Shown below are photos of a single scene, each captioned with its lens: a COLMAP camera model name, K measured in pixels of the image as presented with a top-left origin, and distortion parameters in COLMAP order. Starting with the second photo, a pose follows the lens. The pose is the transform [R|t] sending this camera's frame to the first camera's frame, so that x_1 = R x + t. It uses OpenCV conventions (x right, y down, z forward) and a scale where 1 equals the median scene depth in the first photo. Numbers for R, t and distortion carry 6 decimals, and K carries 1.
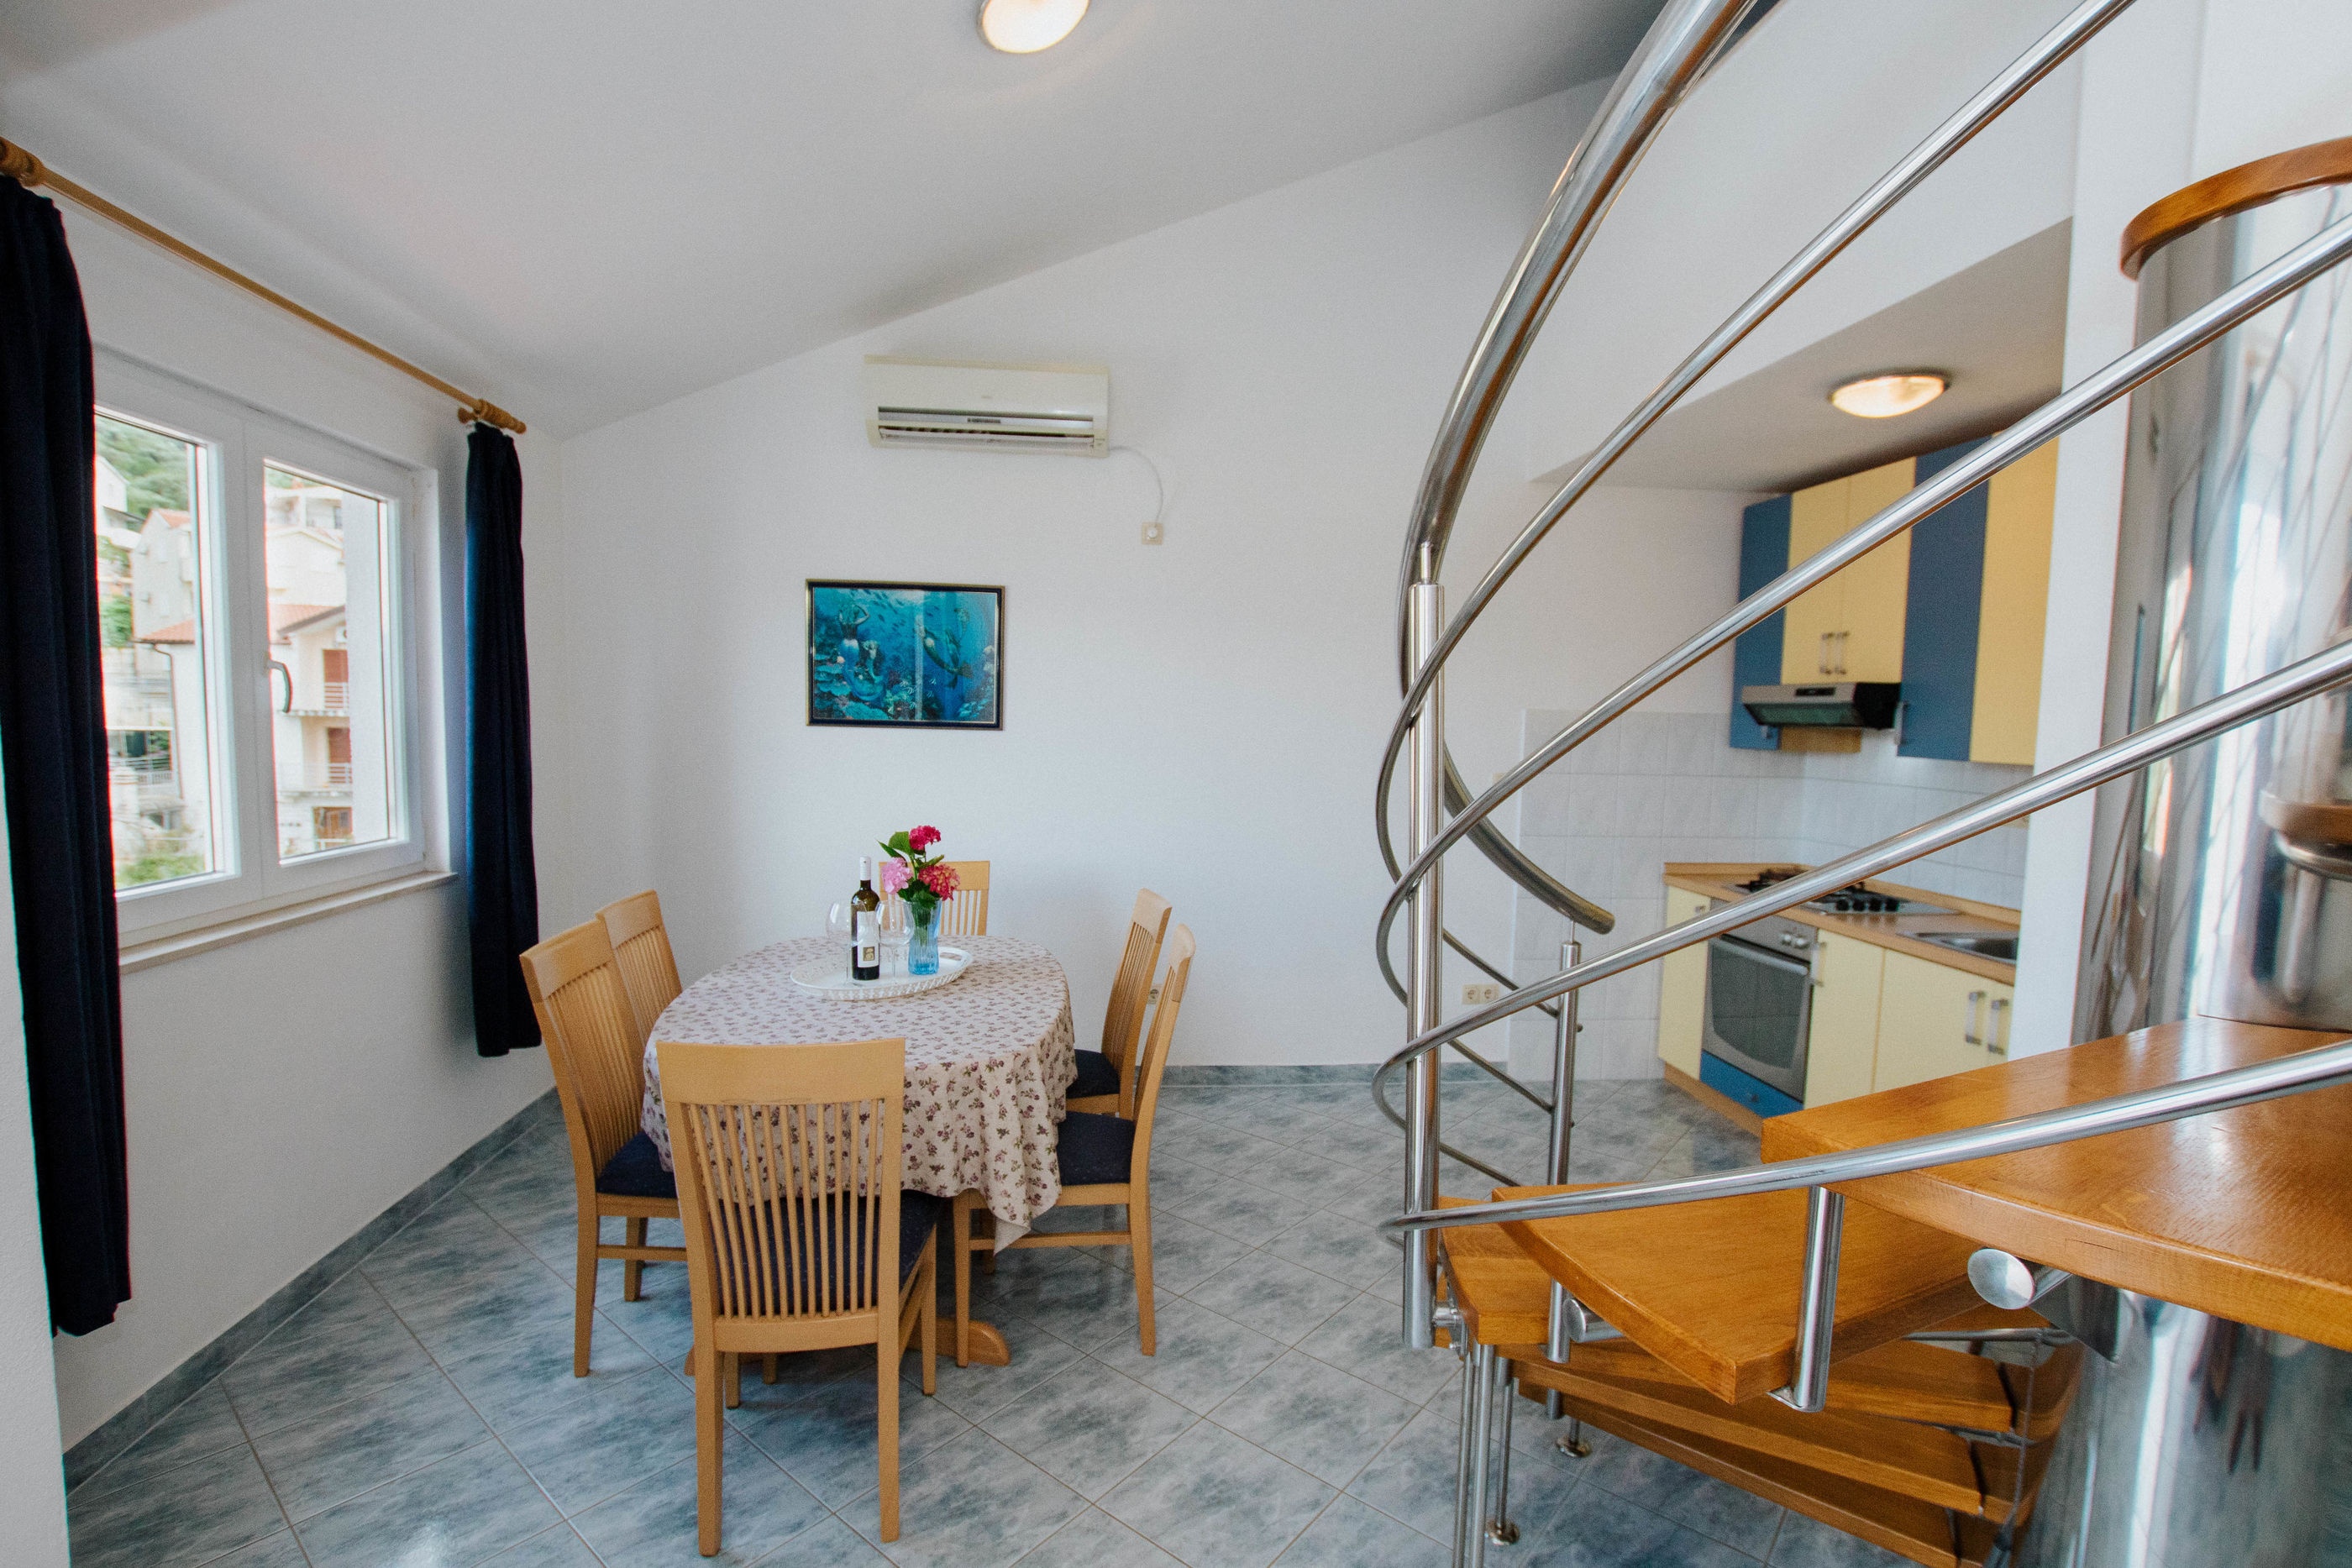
lens RADIAL K [[1091.4, 0, 1172.3], [0, 1091.4, 802.9], [0, 0, 1]] dist [-0.032707, 0.005280]
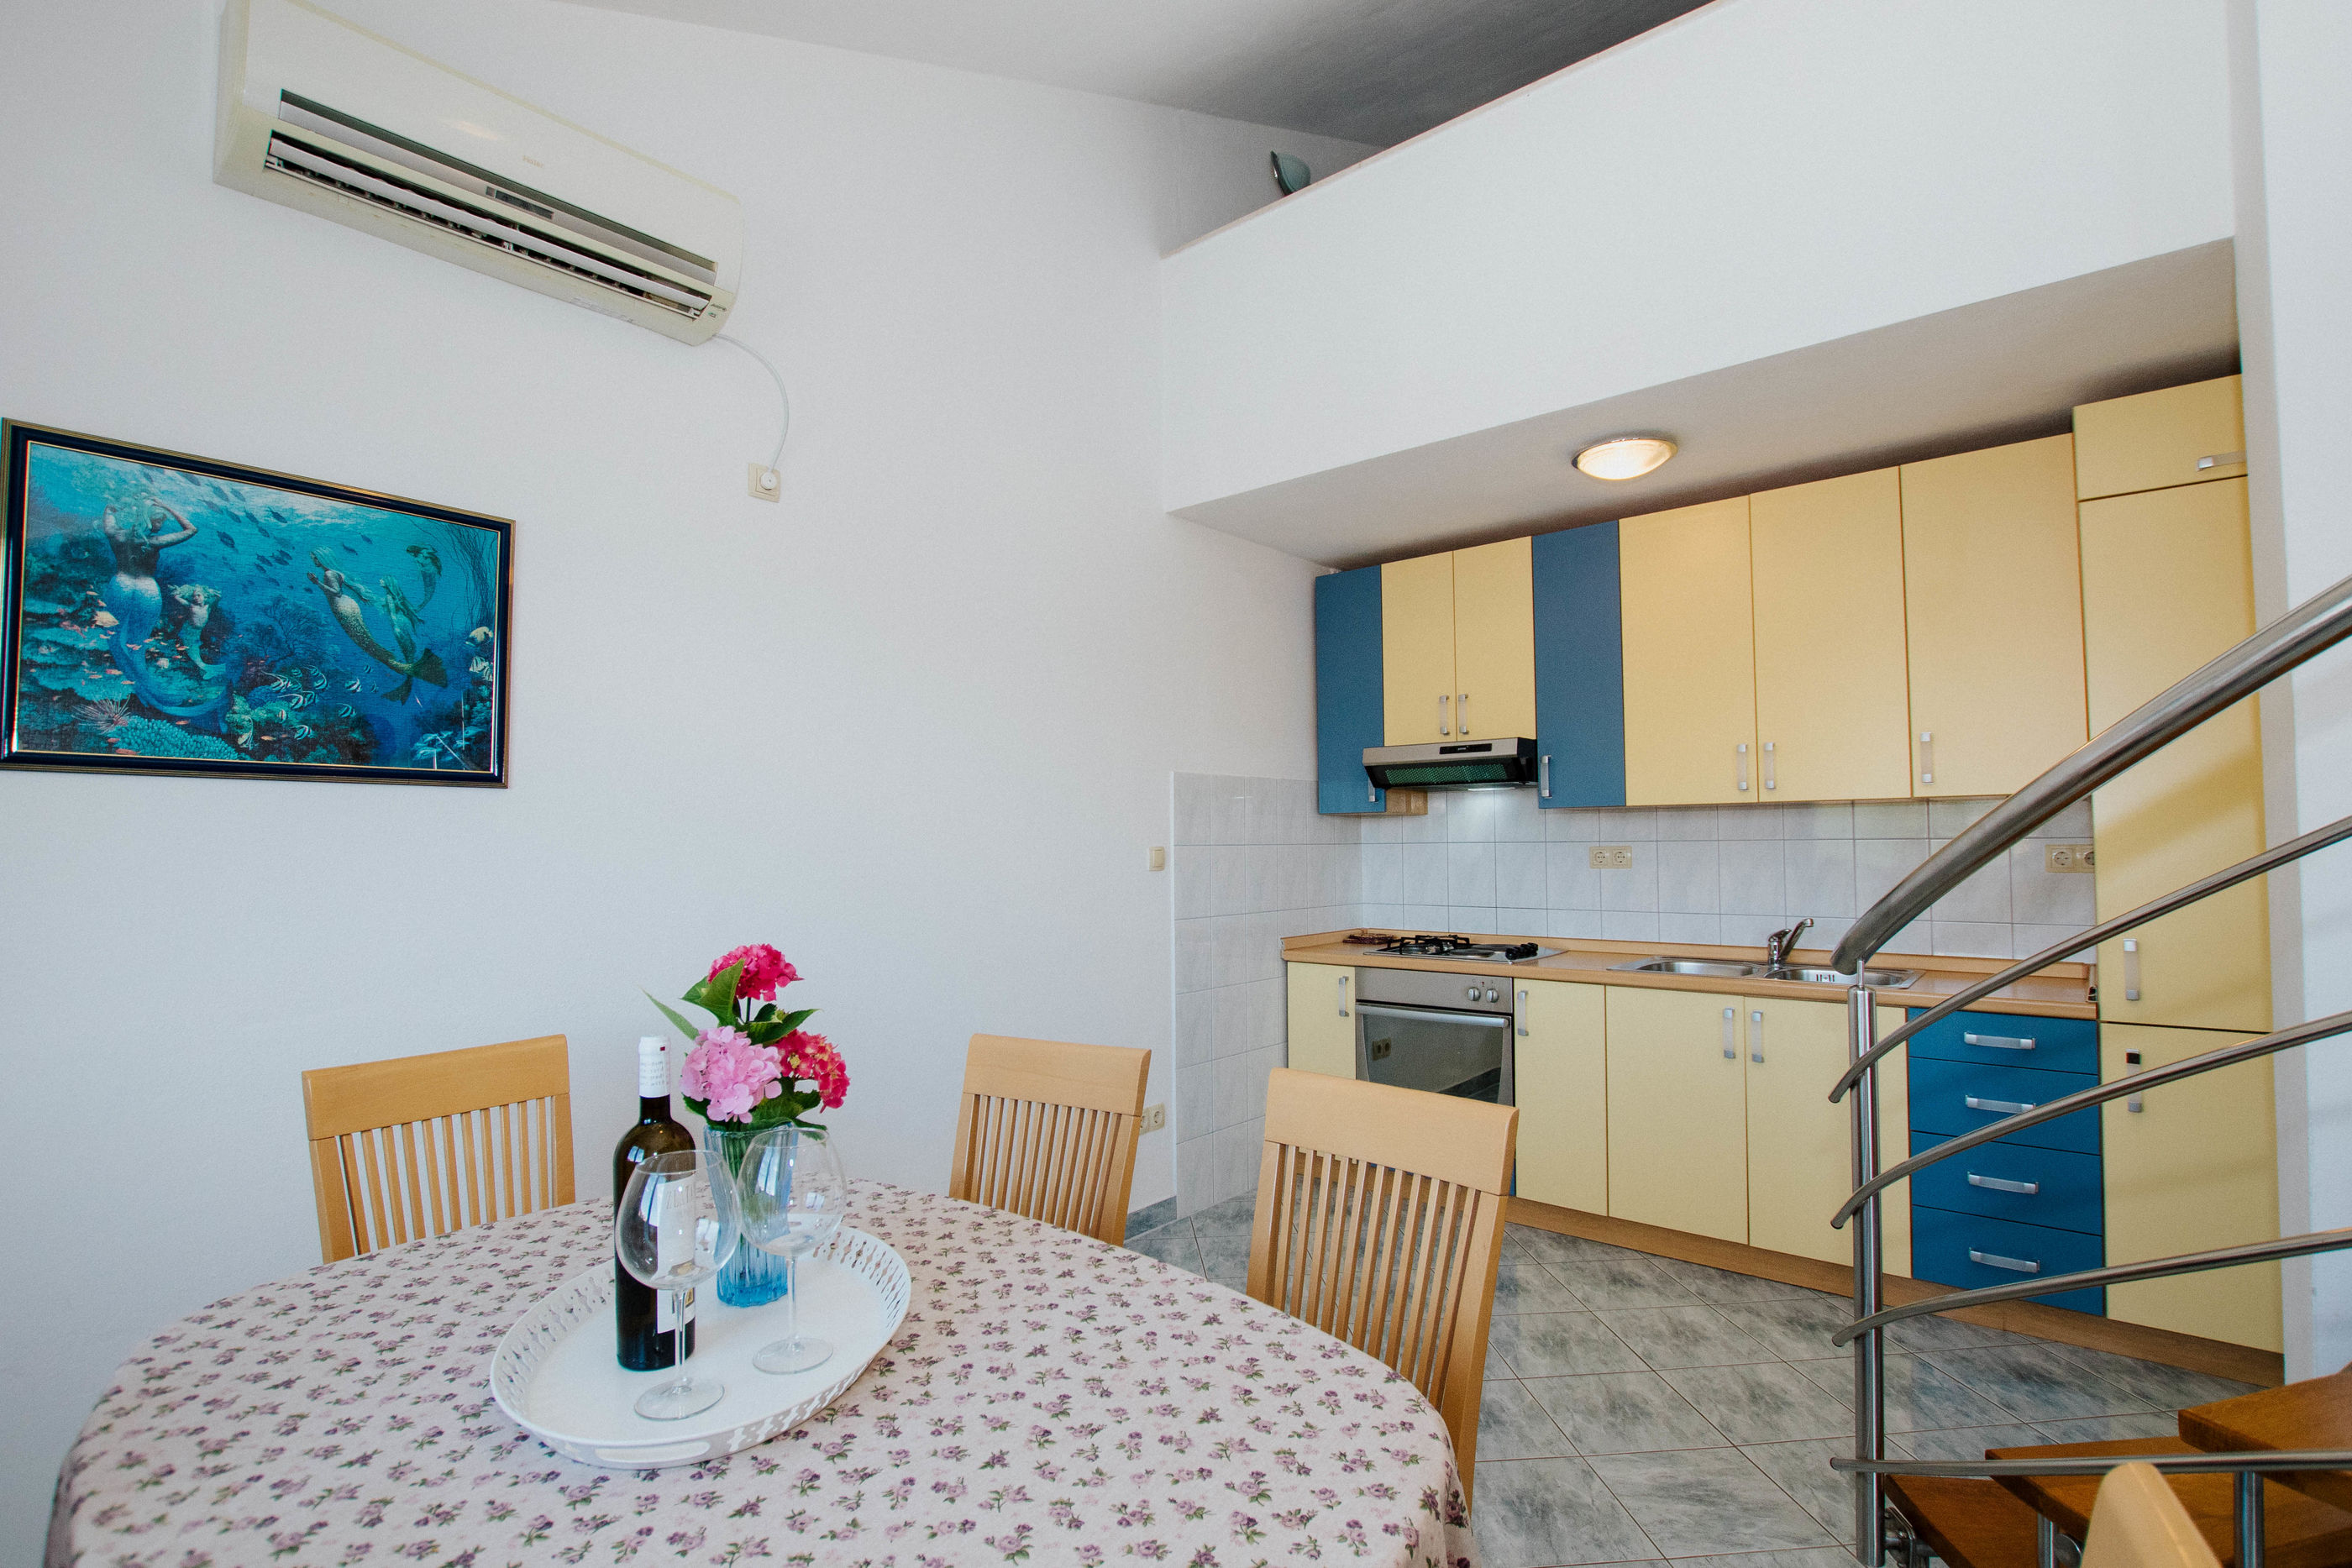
lens RADIAL K [[1091.4, 0, 1172.3], [0, 1091.4, 802.9], [0, 0, 1]] dist [-0.032707, 0.005280]
pose [[0.719026, -0.000587, 0.694982, -0.369726], [0.080252, 0.993380, -0.082189, 0.012324], [-0.690334, 0.114870, 0.714314, 0.523064]]
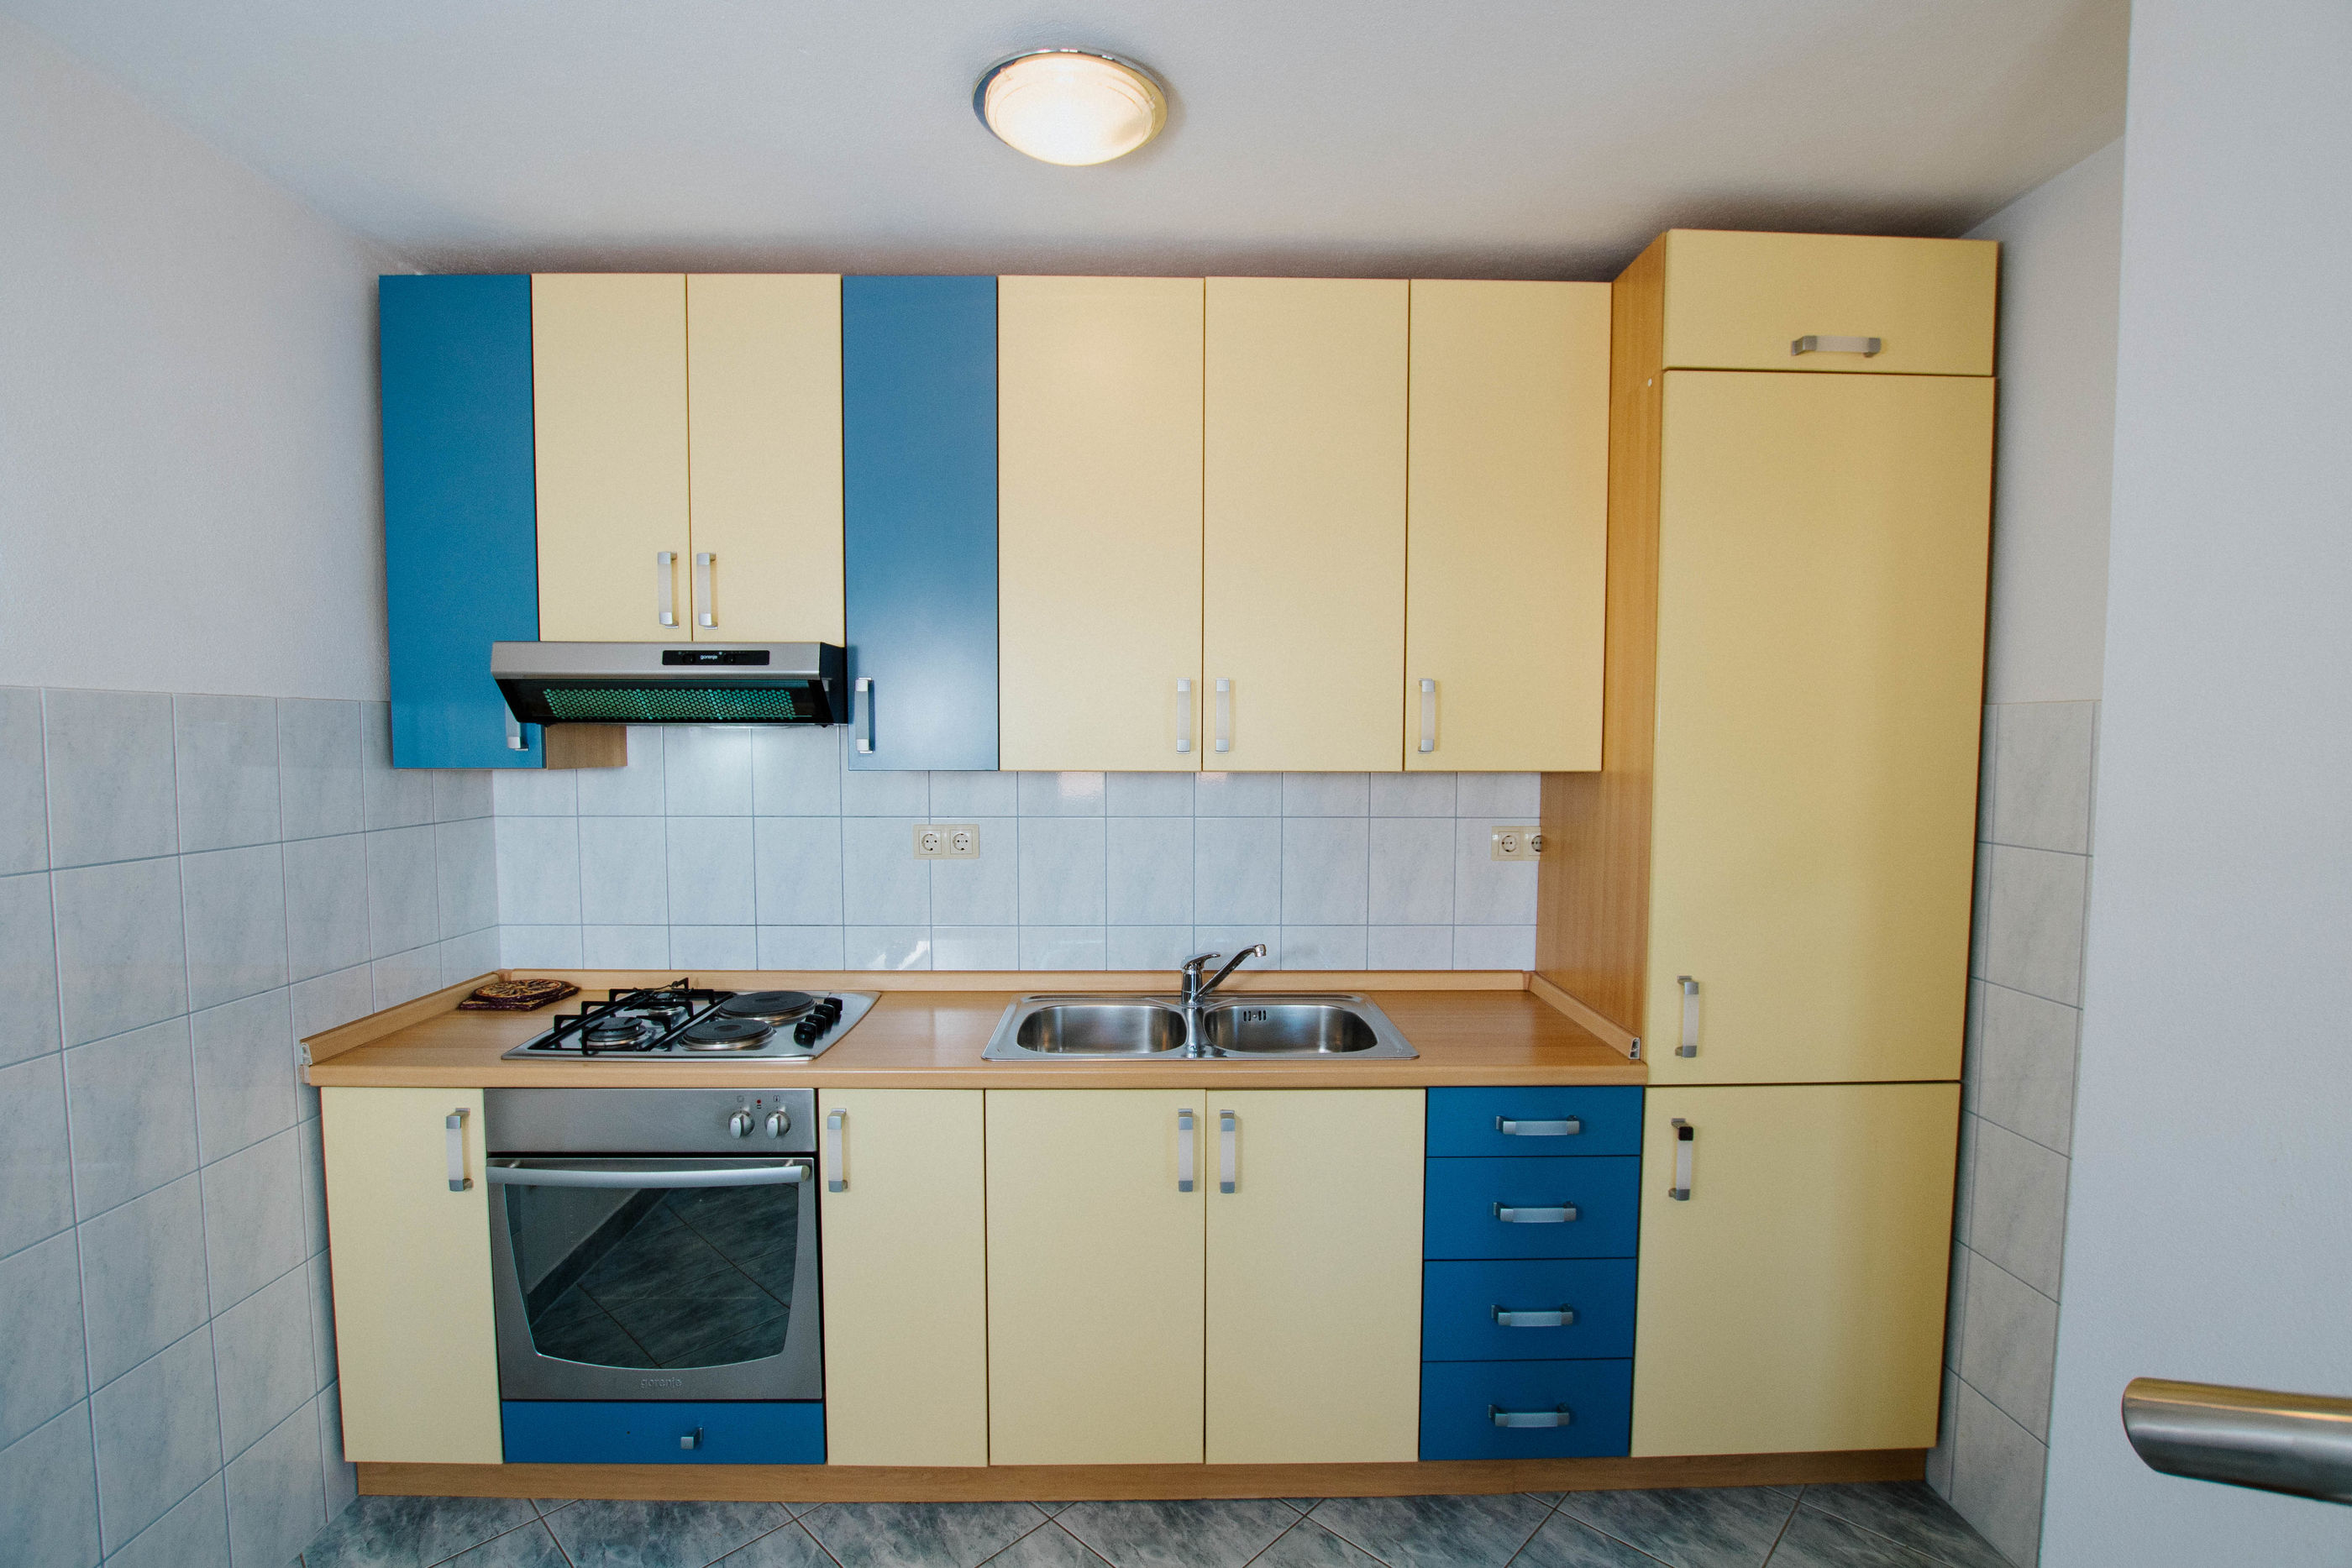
lens RADIAL K [[1091.4, 0, 1172.3], [0, 1091.4, 802.9], [0, 0, 1]] dist [-0.032707, 0.005280]
pose [[0.074512, -0.087131, 0.993406, 0.081659], [0.081211, 0.993397, 0.081039, -0.064262], [-0.993908, 0.074637, 0.081096, 0.839577]]
